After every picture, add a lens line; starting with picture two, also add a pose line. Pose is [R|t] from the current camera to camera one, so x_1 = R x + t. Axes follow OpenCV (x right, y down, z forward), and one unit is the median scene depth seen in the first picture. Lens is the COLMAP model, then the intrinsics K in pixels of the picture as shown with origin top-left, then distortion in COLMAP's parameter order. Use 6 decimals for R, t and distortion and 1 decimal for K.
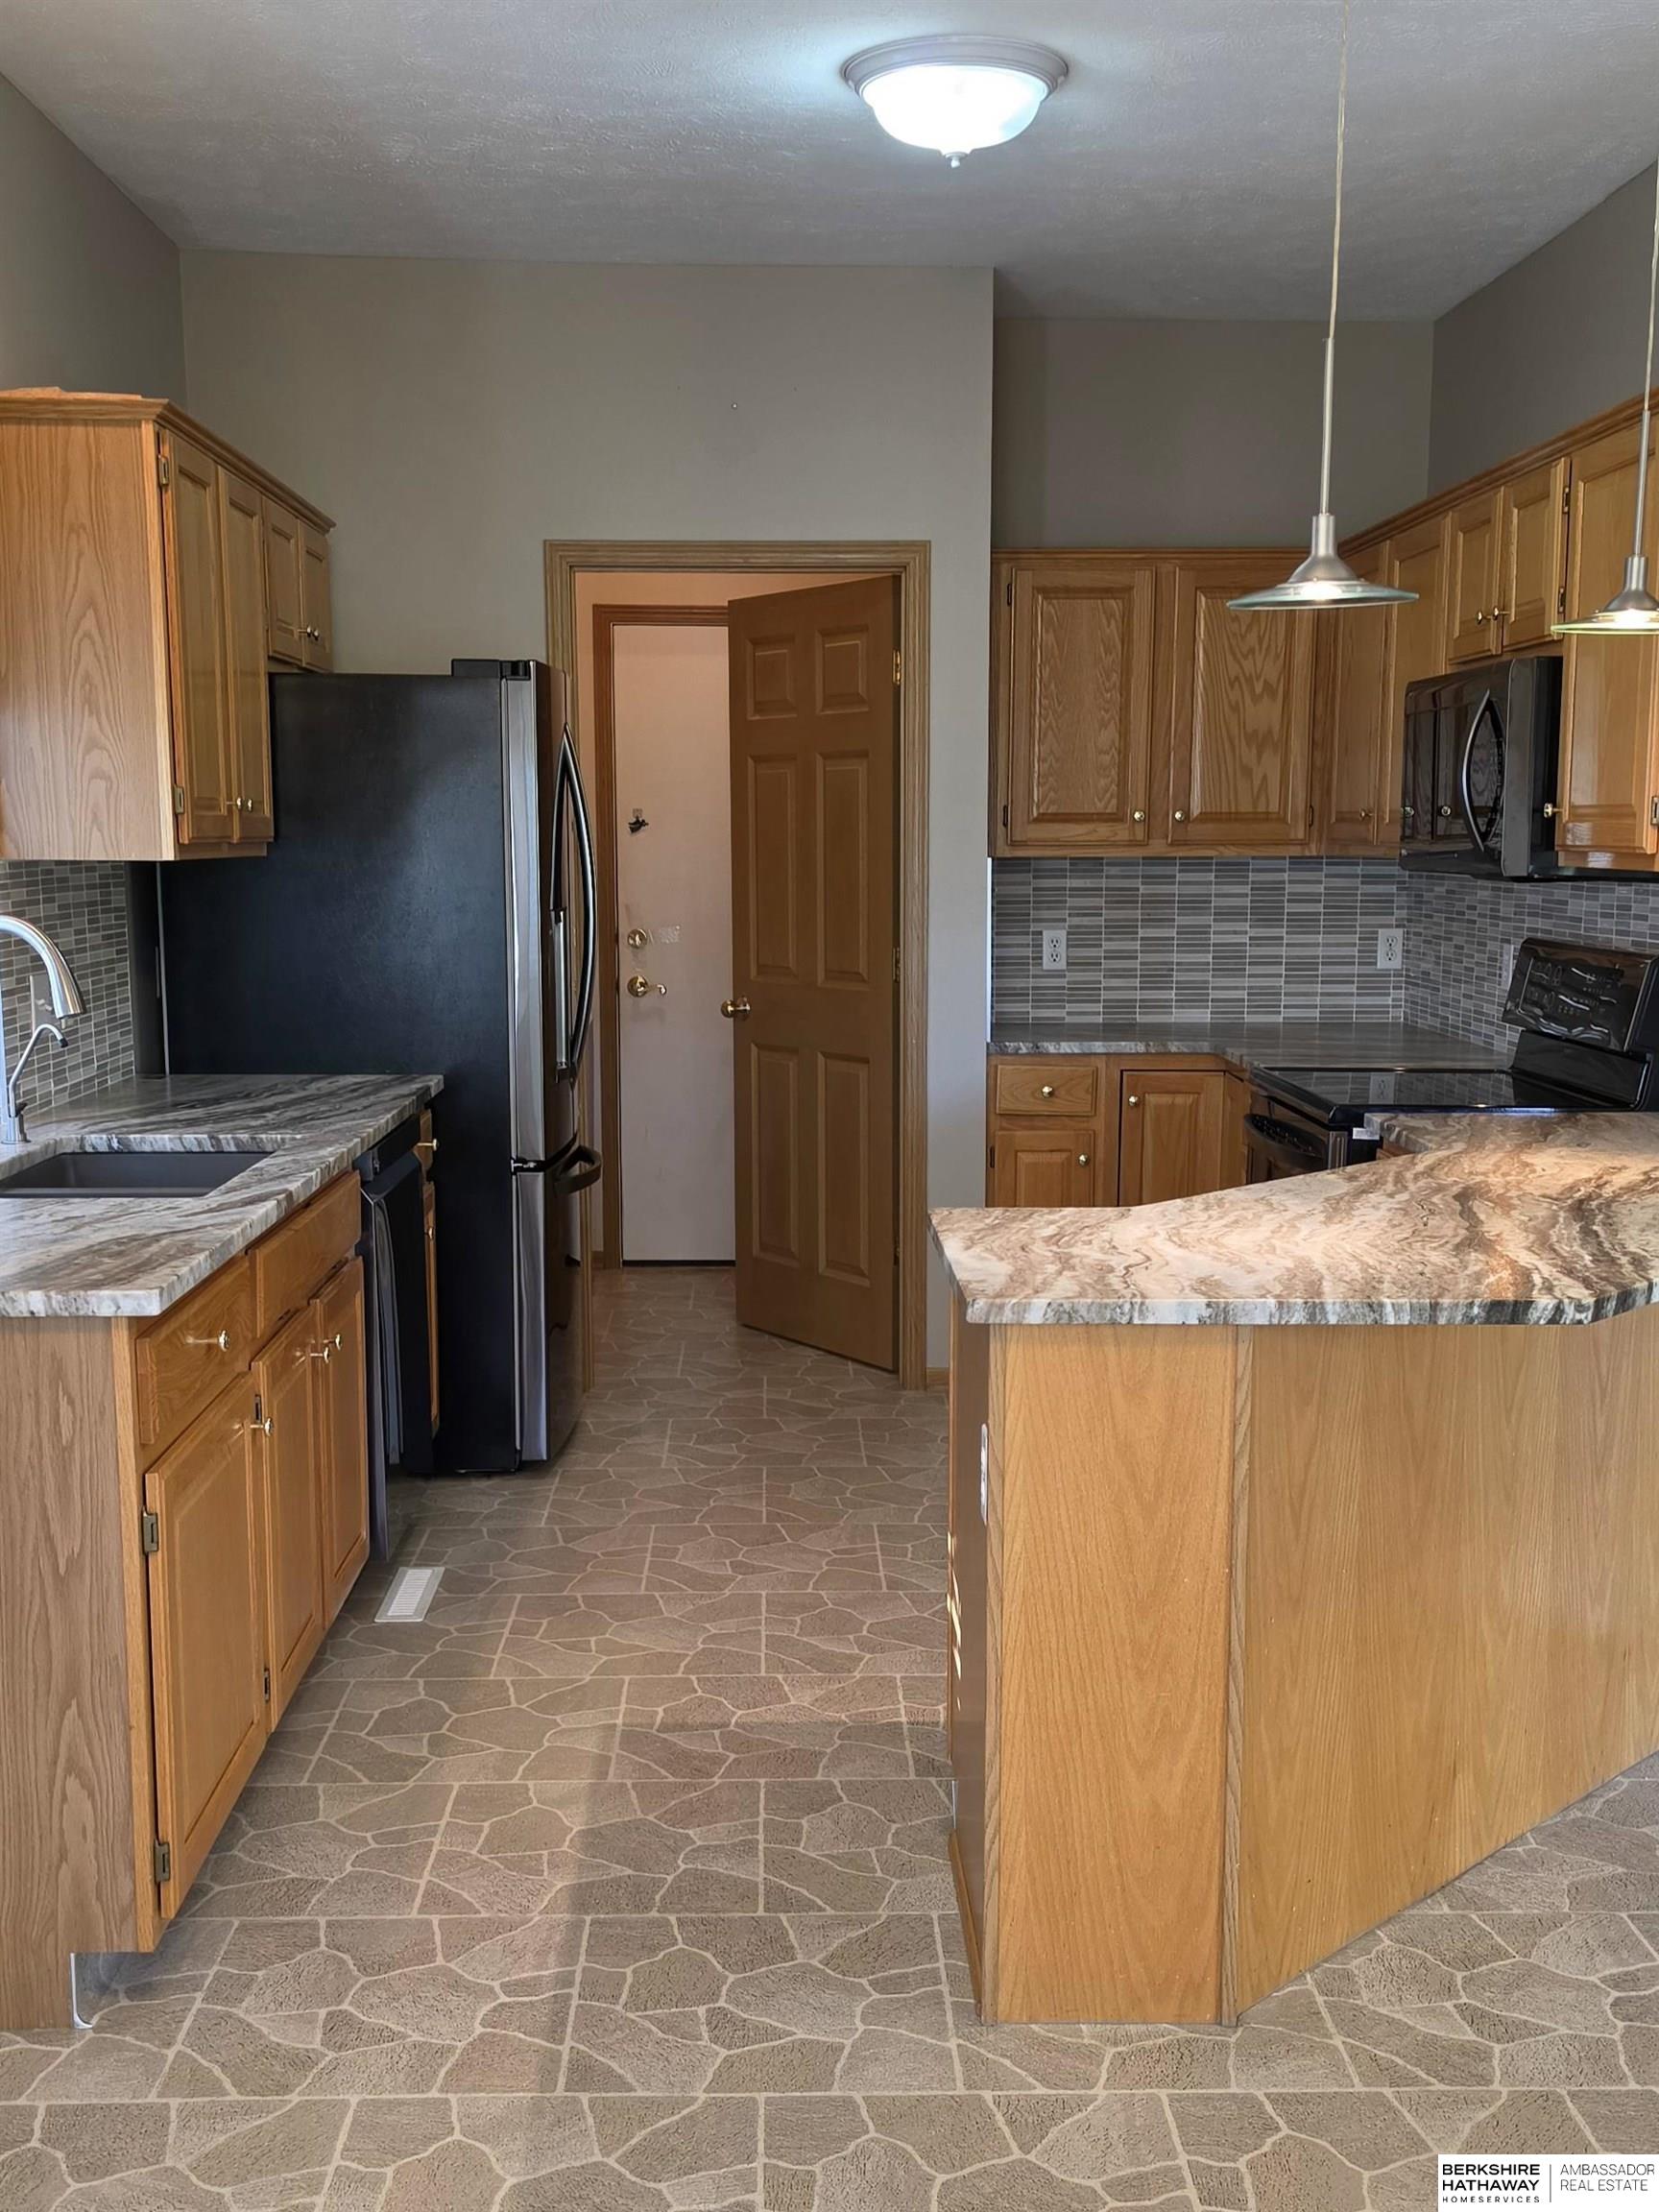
lens RADIAL K [[2362.5, 0, 829.2], [0, 2362.5, 1110.5], [0, 0, 1]] dist [0.004015, 0.000000]
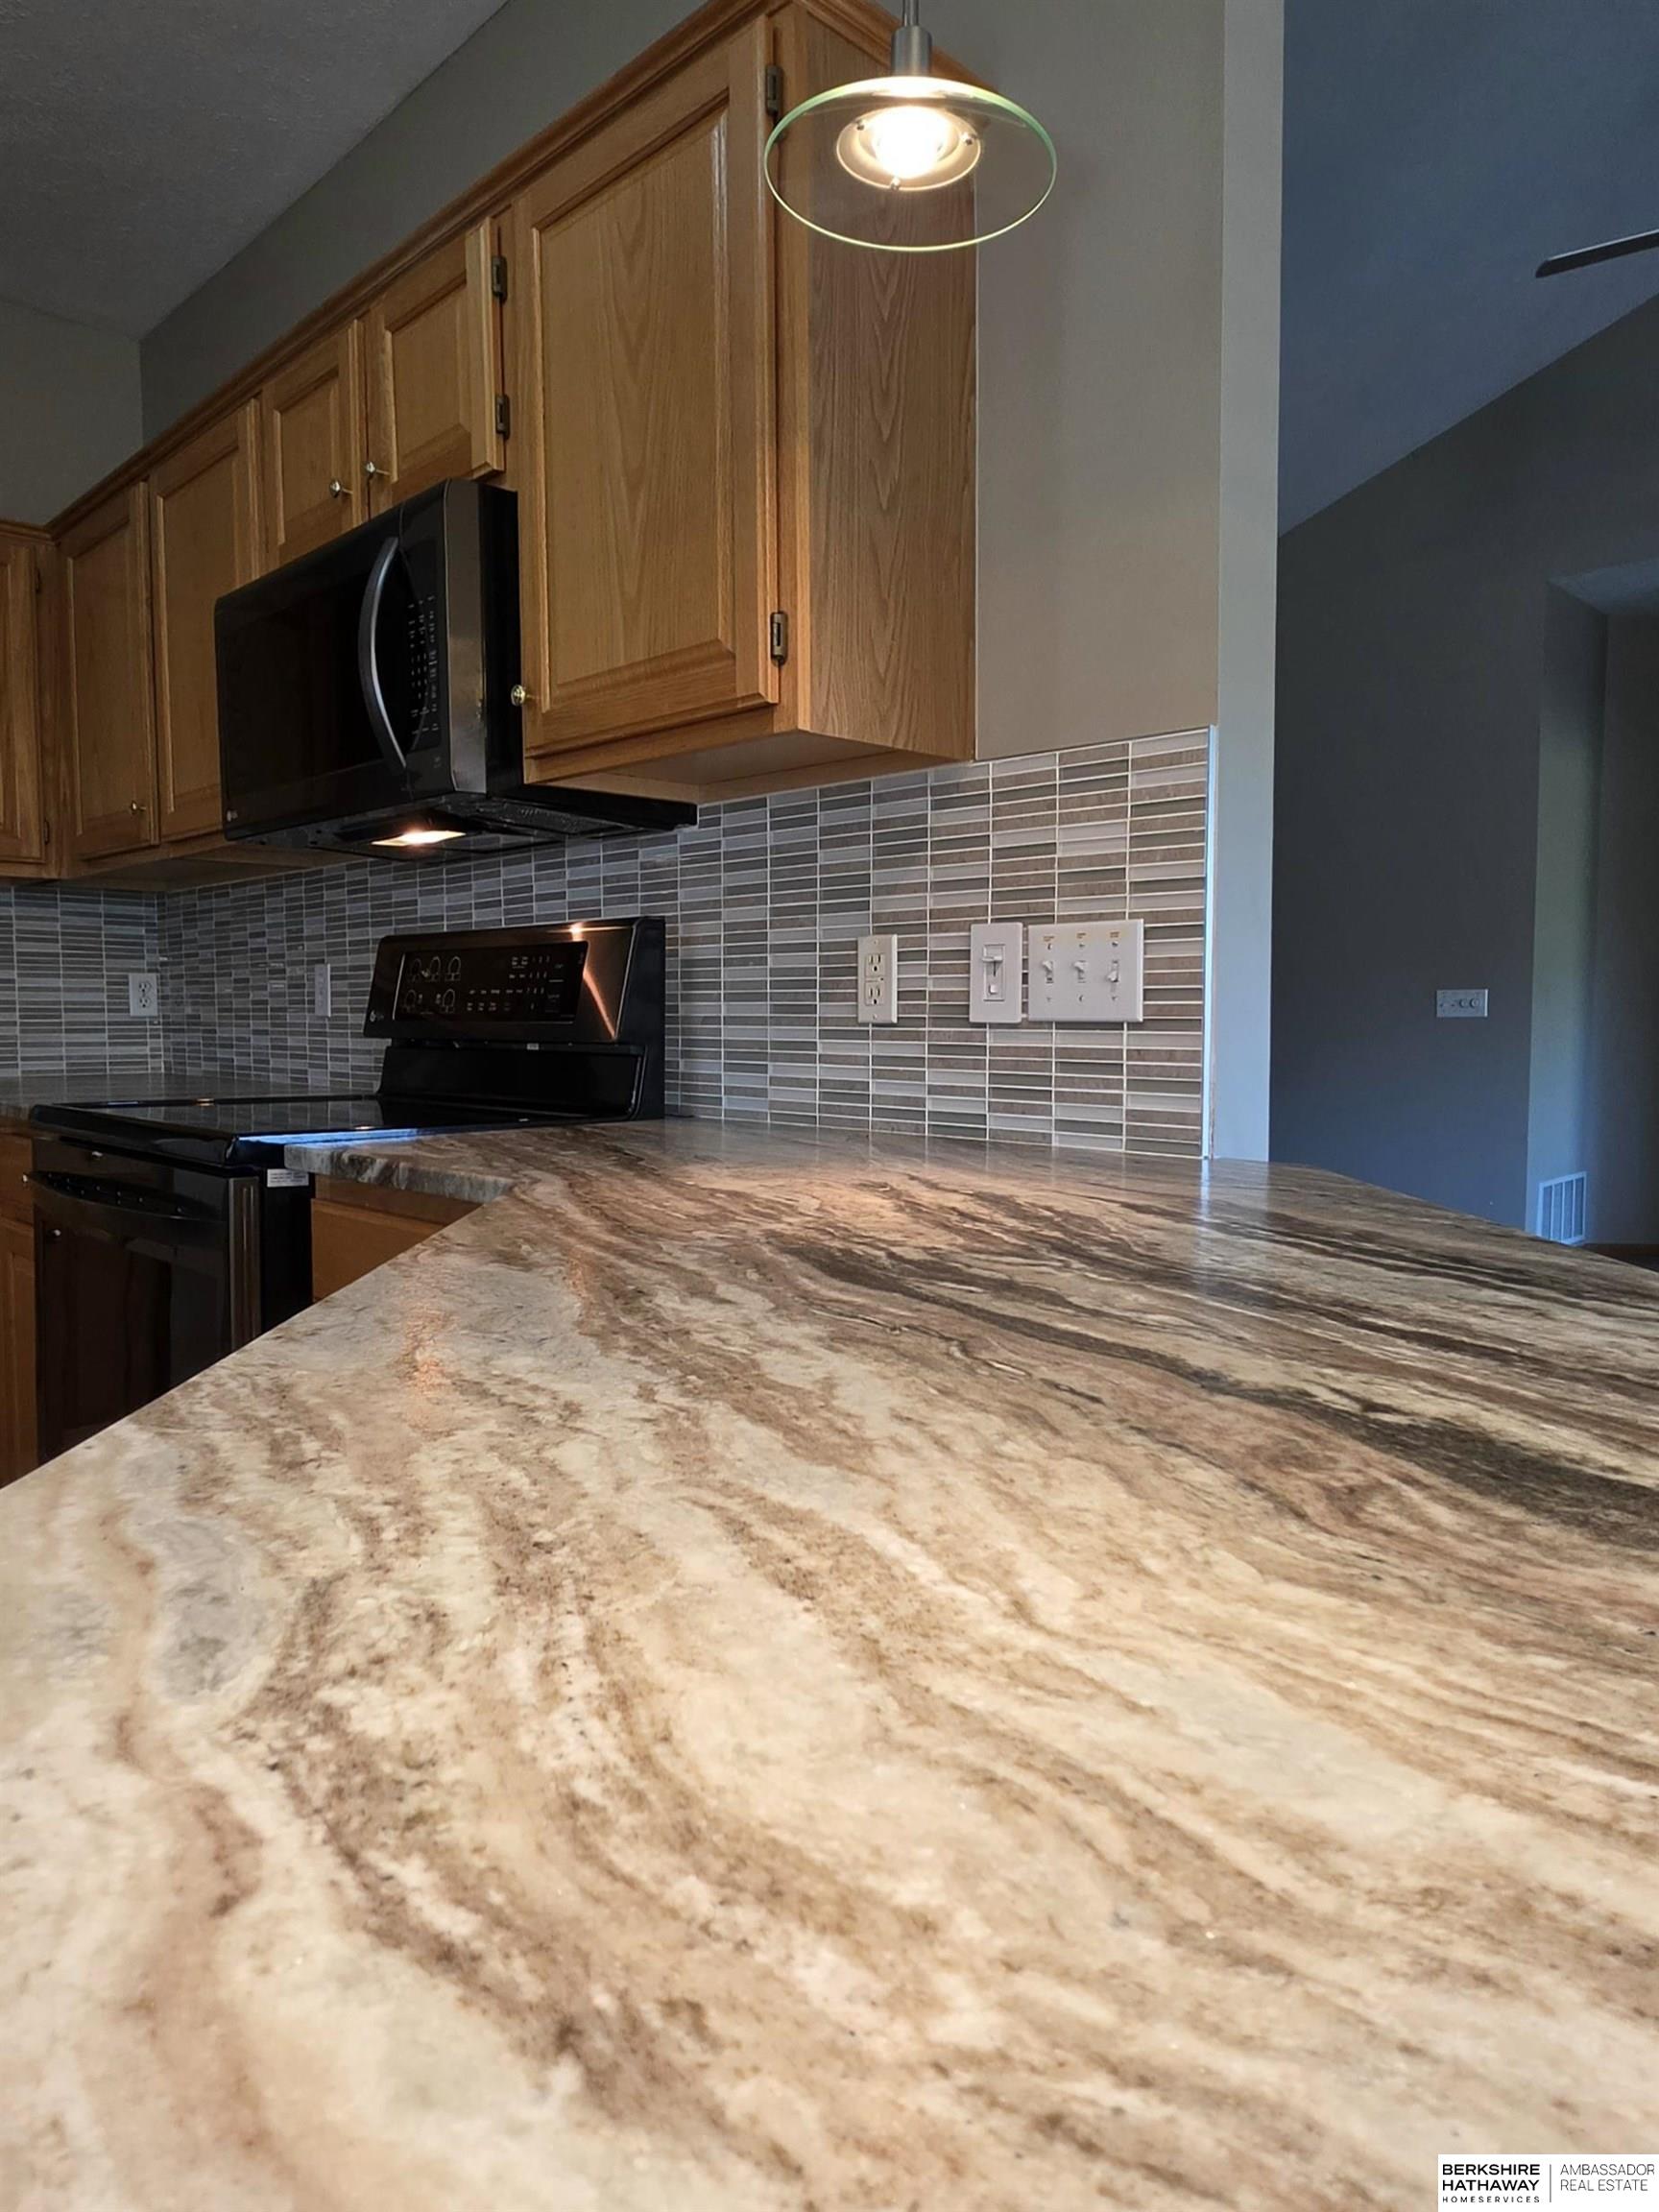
lens RADIAL K [[1410.9, 0, 828.5], [0, 1410.9, 1109.1], [0, 0, 1]] dist [0.010054, 0.001451]
pose [[0.726796, -0.052963, 0.684808, 0.049876], [0.083256, 0.996464, -0.011294, 0.005185], [-0.681788, 0.065222, 0.728636, 0.415819]]
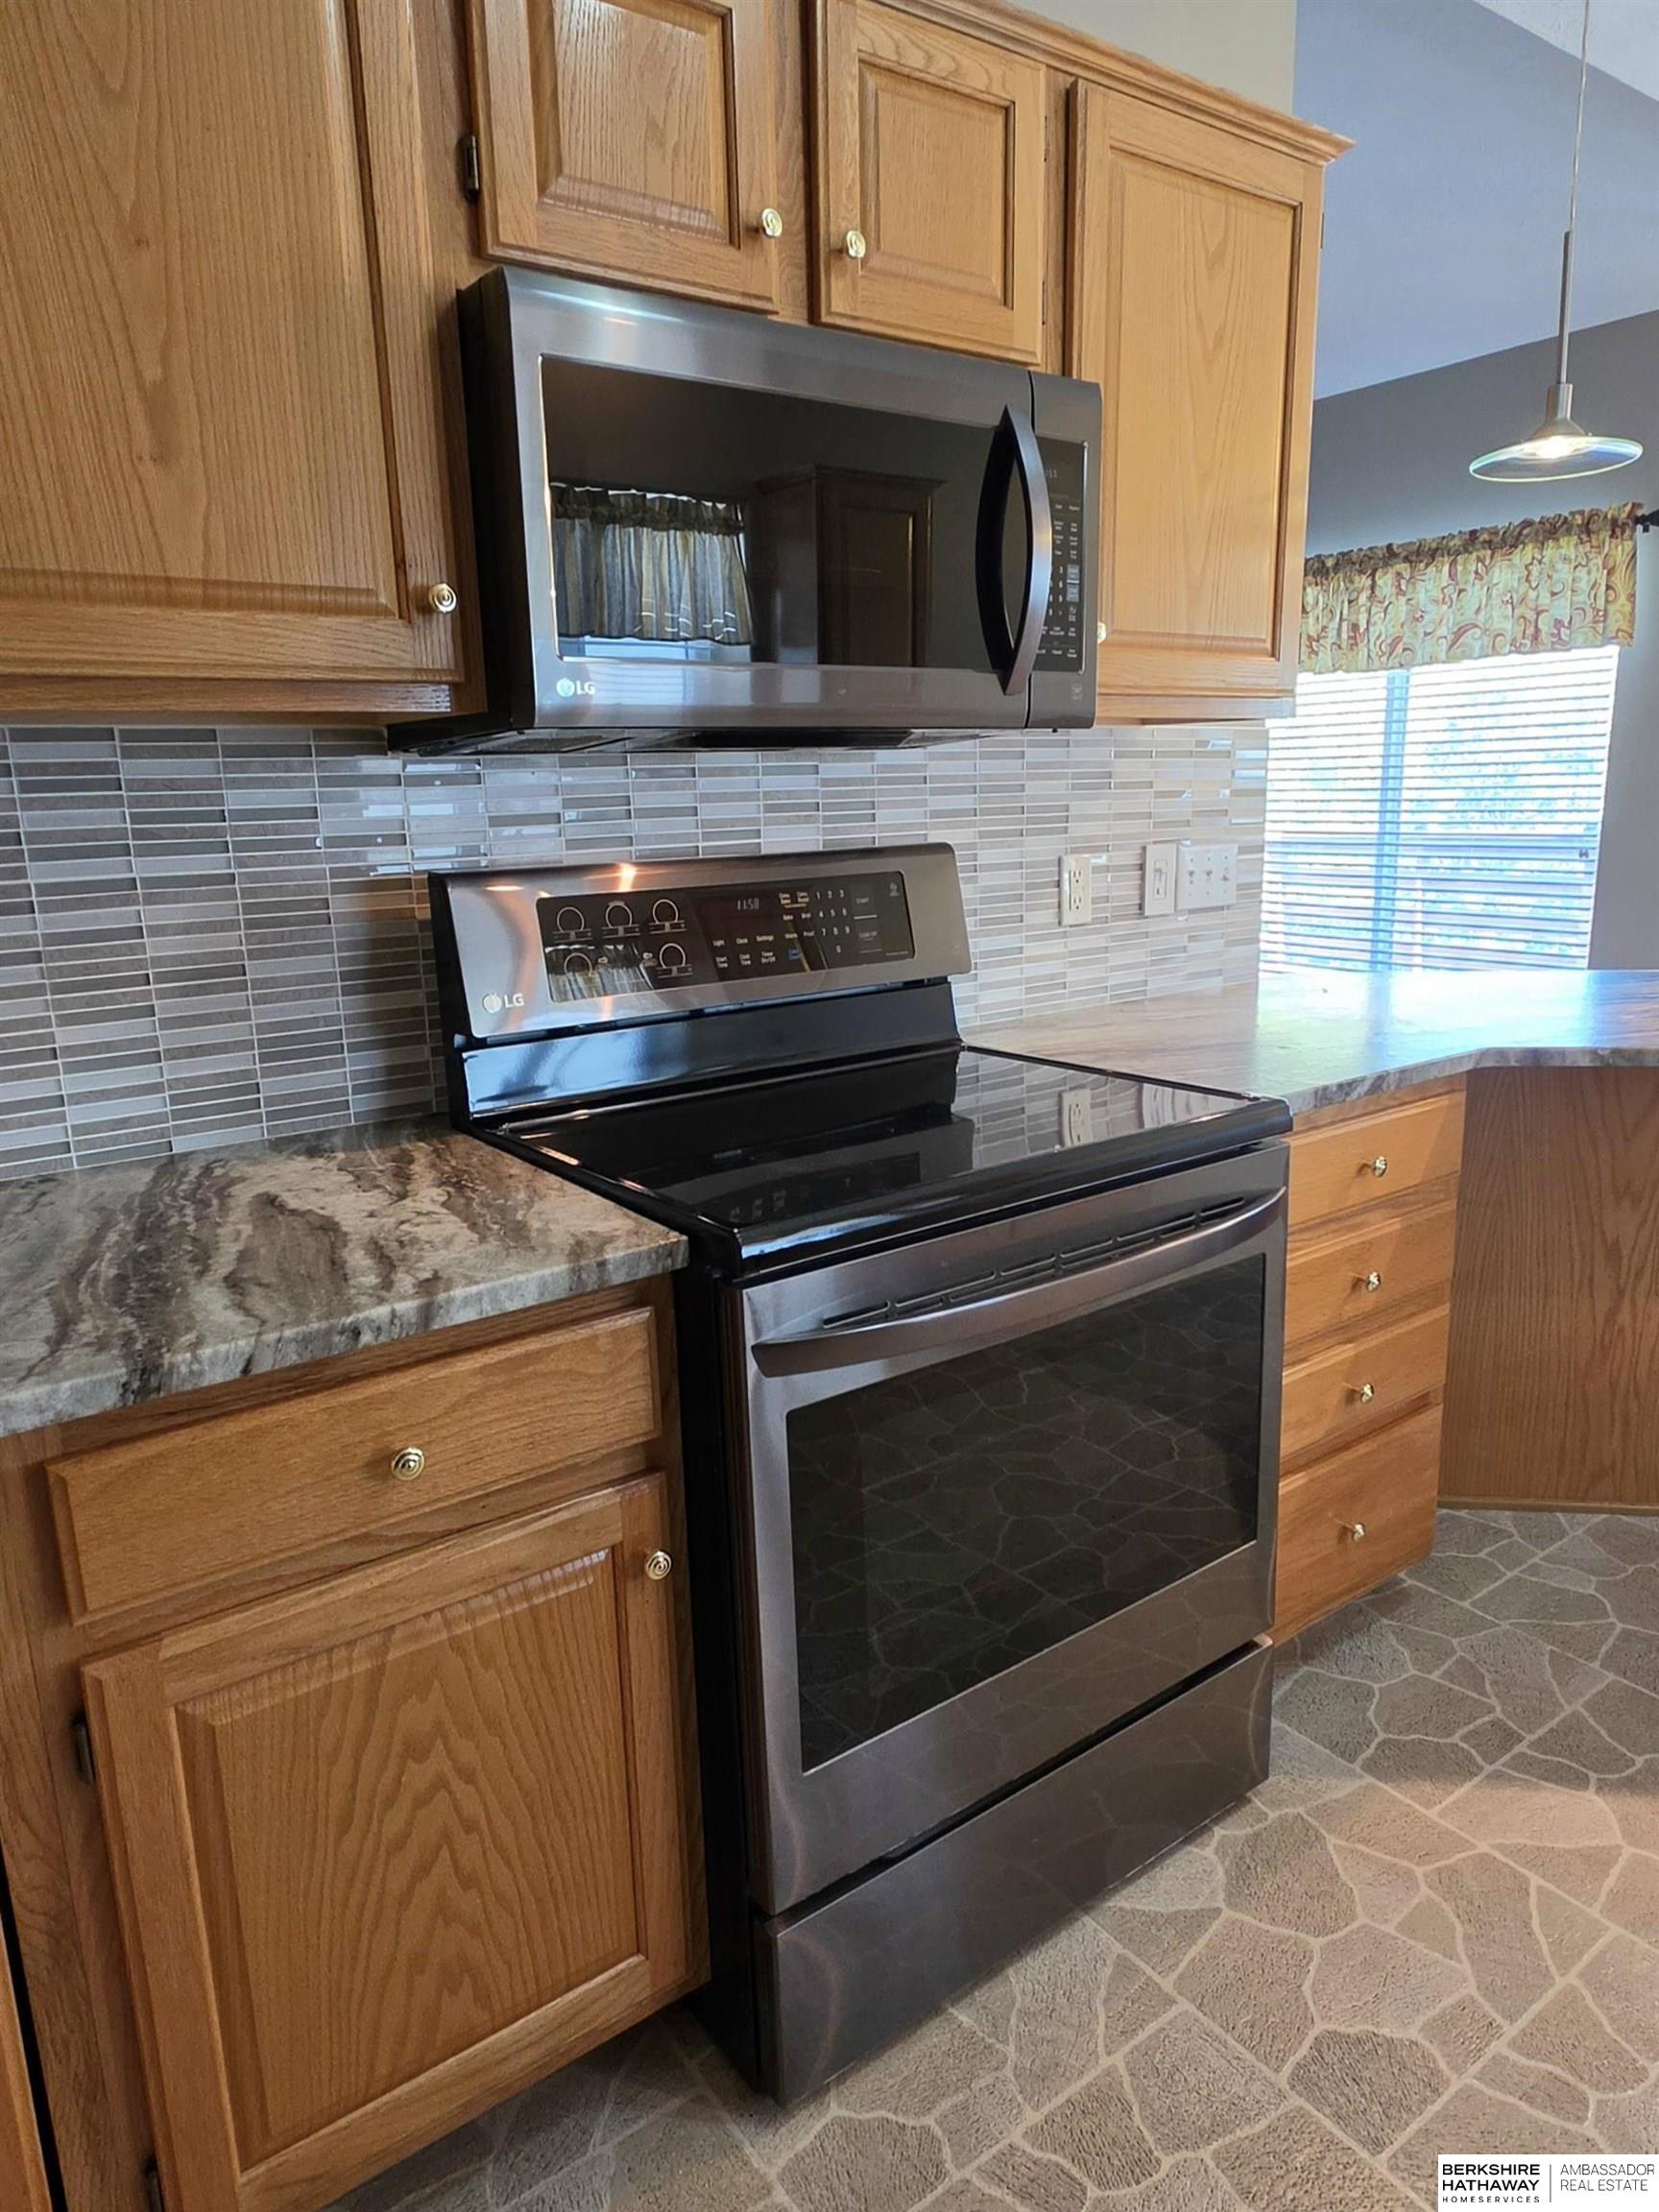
lens RADIAL K [[1410.9, 0, 828.1], [0, 1410.9, 1105.4], [0, 0, 1]] dist [0.010054, 0.001451]
pose [[-0.564387, -0.179052, 0.805858, -0.009905], [0.116732, 0.949075, 0.292627, -0.083623], [-0.817215, 0.259225, -0.514745, 0.865248]]
